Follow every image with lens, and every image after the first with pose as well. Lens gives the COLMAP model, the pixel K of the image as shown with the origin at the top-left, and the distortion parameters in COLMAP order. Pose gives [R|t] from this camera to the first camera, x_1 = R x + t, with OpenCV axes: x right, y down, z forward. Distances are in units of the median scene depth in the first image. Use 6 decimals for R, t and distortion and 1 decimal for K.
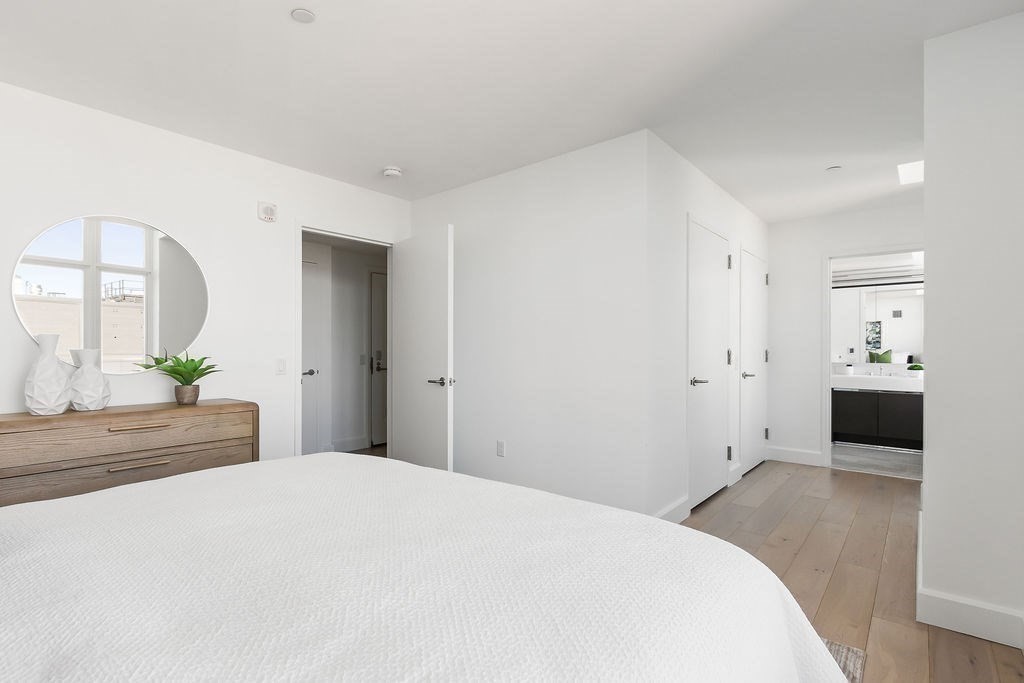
lens RADIAL K [[483.4, 0, 512.0], [0, 483.4, 341.5], [0, 0, 1]] dist [-0.000748, -0.000670]
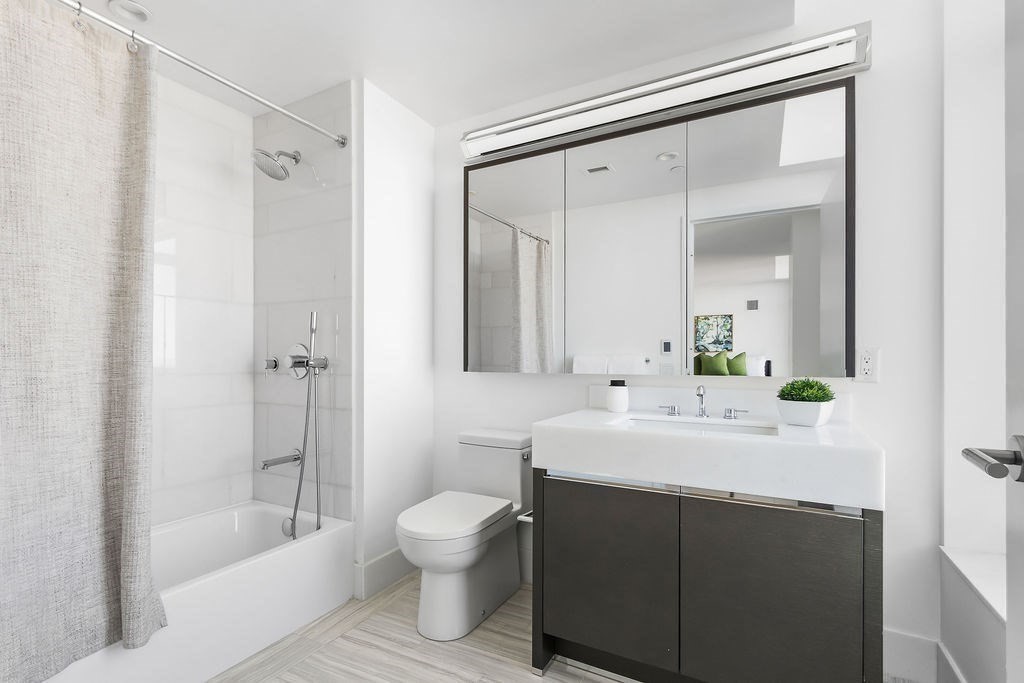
lens RADIAL K [[483.4, 0, 512.0], [0, 483.4, 341.5], [0, 0, 1]] dist [-0.000748, -0.000670]
pose [[0.977933, 0.008013, 0.208763, 0.295940], [-0.003929, 0.999793, -0.019972, 0.015144], [-0.208880, 0.018711, 0.977762, 0.369727]]
